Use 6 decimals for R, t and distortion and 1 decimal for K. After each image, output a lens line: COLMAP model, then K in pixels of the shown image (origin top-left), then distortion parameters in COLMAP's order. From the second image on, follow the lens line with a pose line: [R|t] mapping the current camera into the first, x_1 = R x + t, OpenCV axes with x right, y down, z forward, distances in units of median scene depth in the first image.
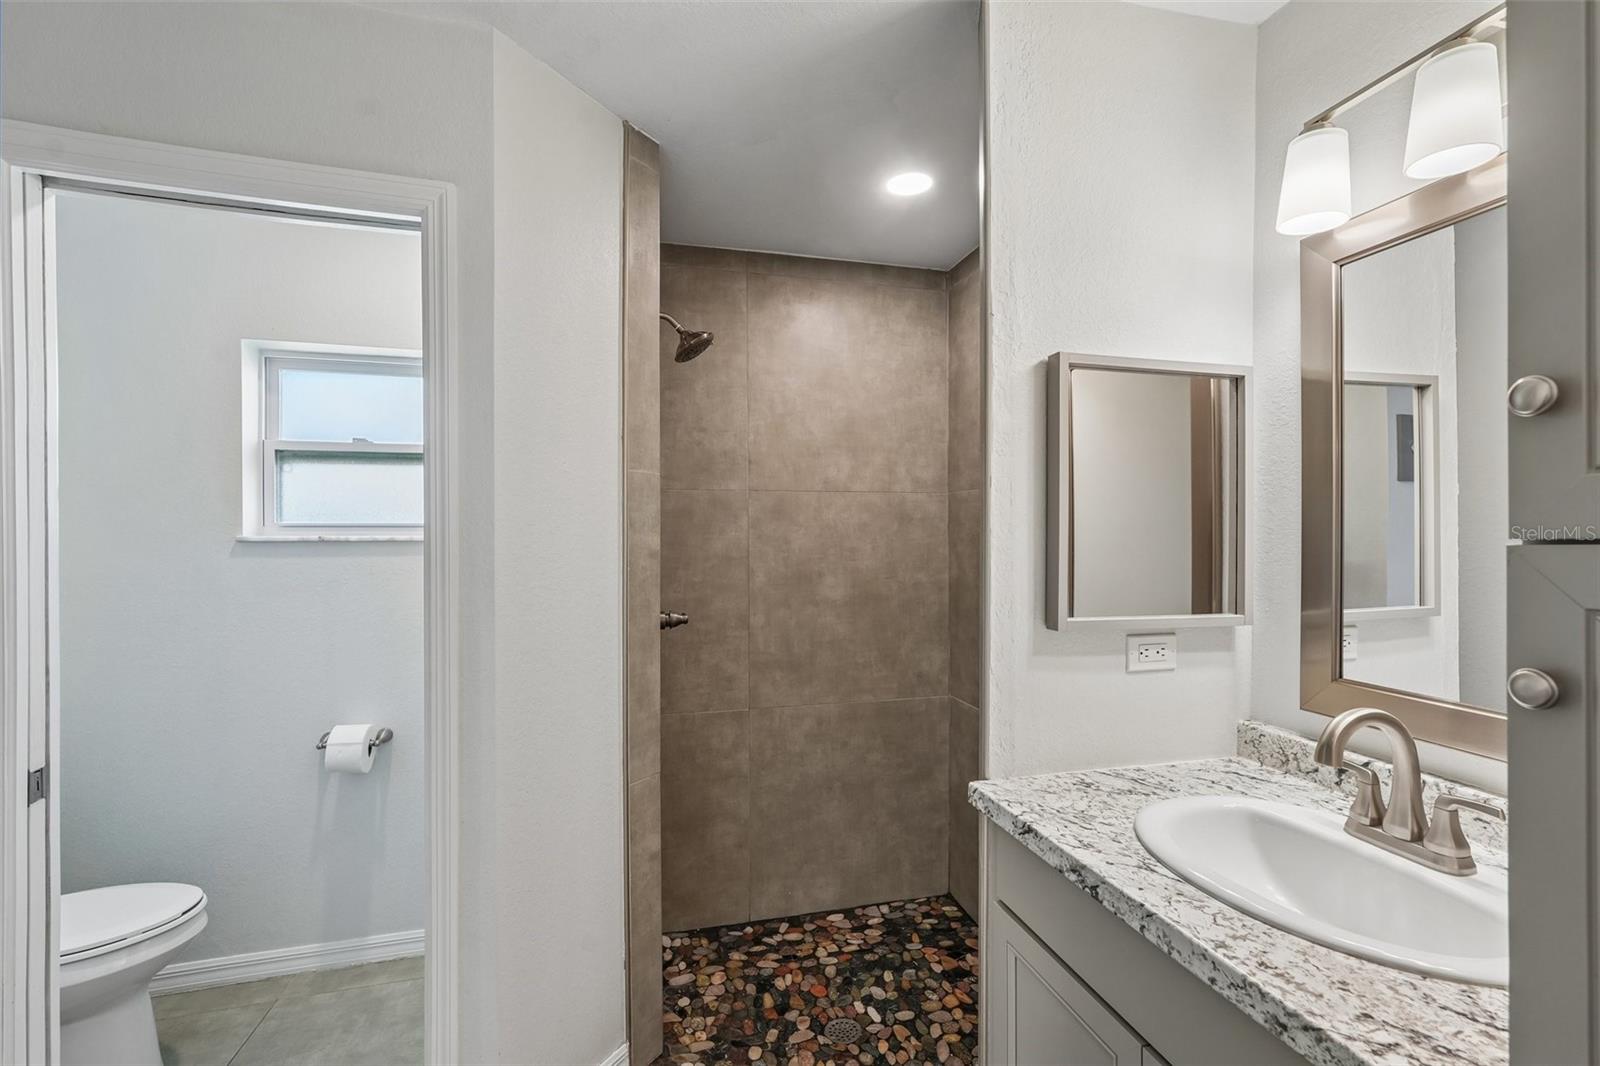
lens RADIAL K [[708.5, 0, 800.8], [0, 708.5, 539.2], [0, 0, 1]] dist [-0.011429, 0.006588]
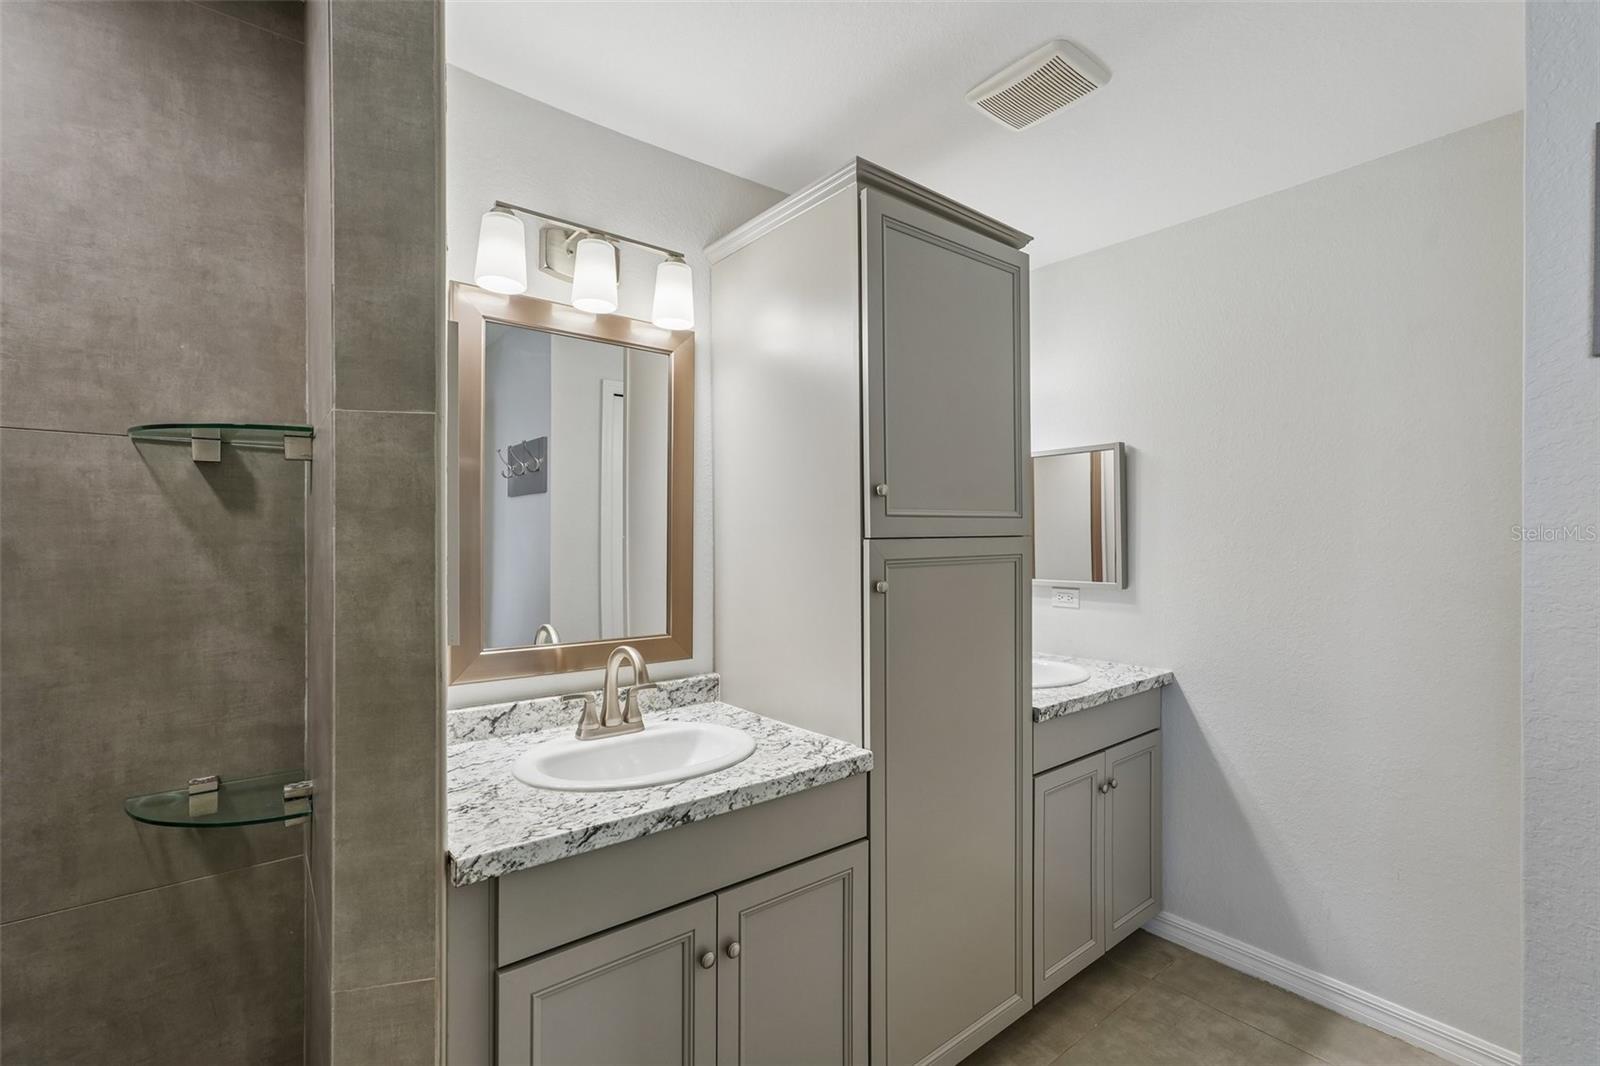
lens RADIAL K [[708.5, 0, 801.2], [0, 708.5, 533.2], [0, 0, 1]] dist [-0.011429, 0.006588]
pose [[-0.419645, 0.011422, 0.907616, -0.810595], [0.002196, 0.999931, -0.011568, 0.006715], [-0.907686, -0.002862, -0.419641, 1.328966]]
